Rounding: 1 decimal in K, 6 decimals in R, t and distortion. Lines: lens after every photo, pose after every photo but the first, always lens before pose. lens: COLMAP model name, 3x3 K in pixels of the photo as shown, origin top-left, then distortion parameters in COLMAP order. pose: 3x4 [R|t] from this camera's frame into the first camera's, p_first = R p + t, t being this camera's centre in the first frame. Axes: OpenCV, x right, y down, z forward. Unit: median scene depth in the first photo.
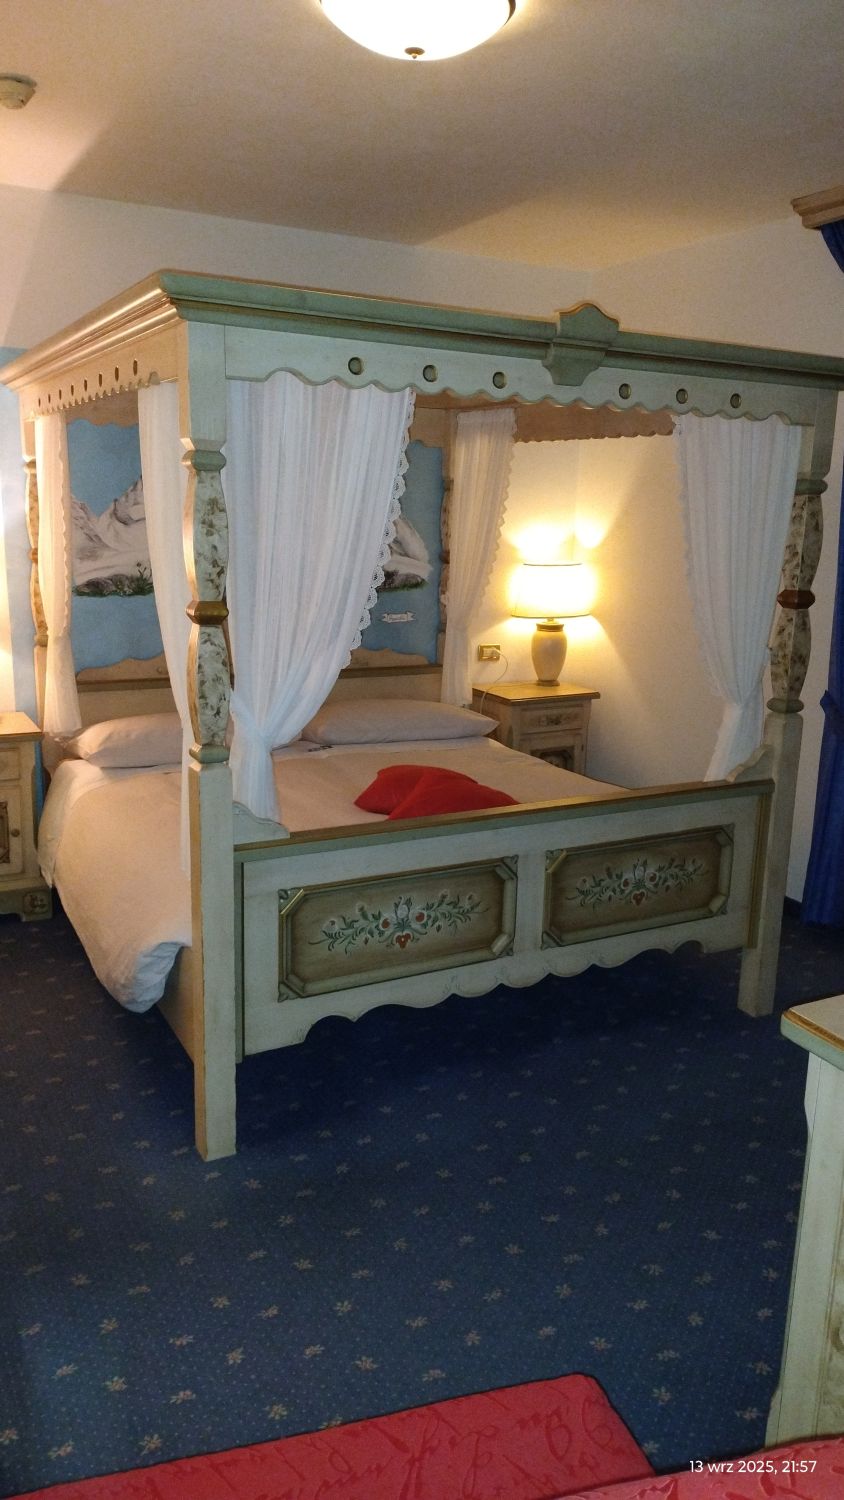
lens RADIAL K [[1081.0, 0, 431.3], [0, 1081.0, 749.9], [0, 0, 1]] dist [0.028392, -0.037037]
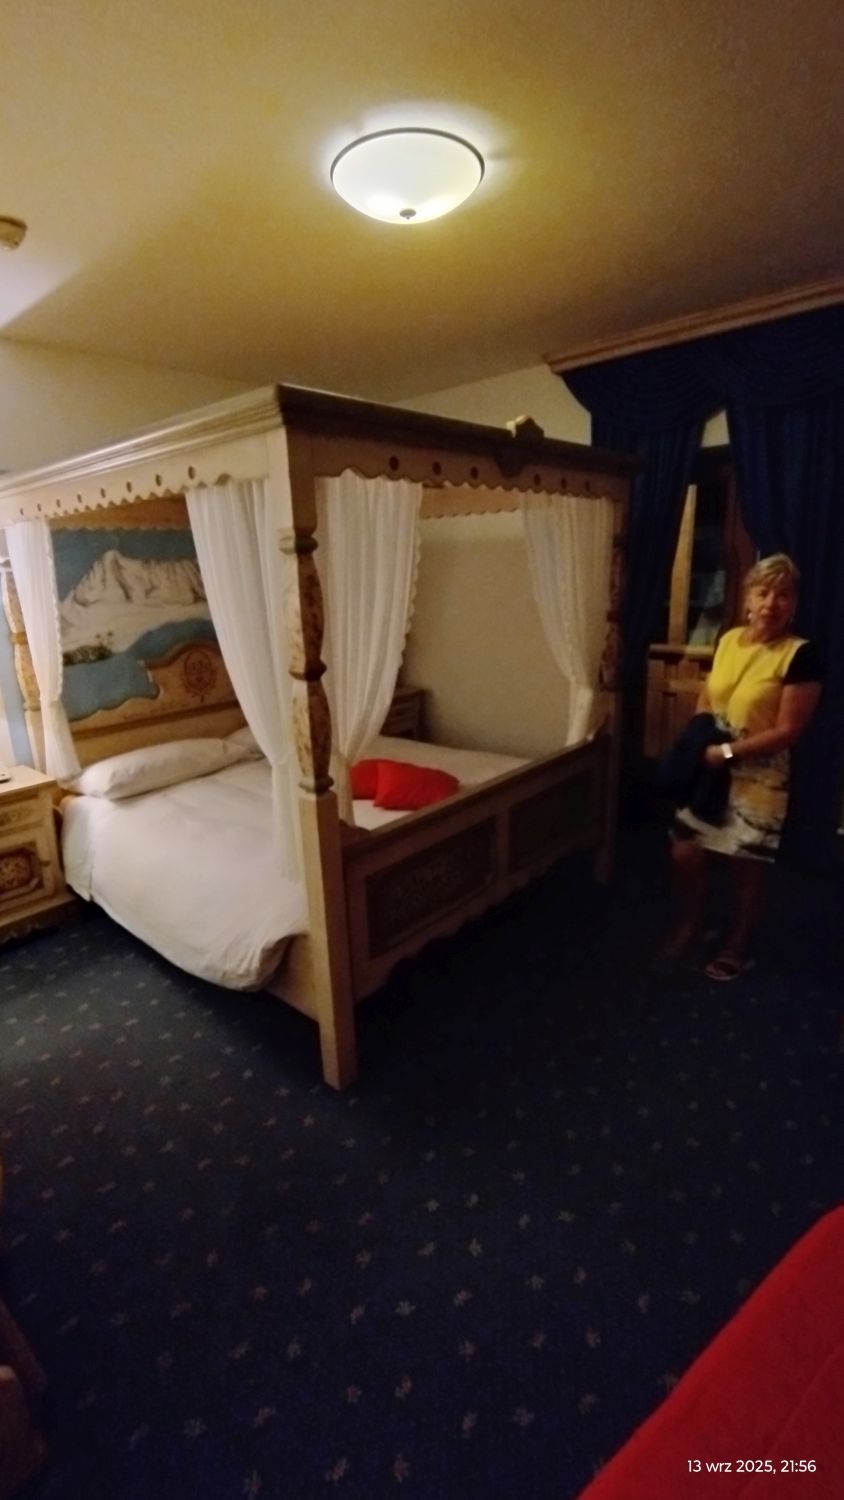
lens RADIAL K [[675.9, 0, 414.8], [0, 675.9, 751.9], [0, 0, 1]] dist [-0.007942, -0.000015]
pose [[0.940664, -0.153881, 0.302444, -0.202694], [0.138910, 0.987789, 0.070542, -0.046058], [-0.309606, -0.024344, 0.950553, 0.139823]]
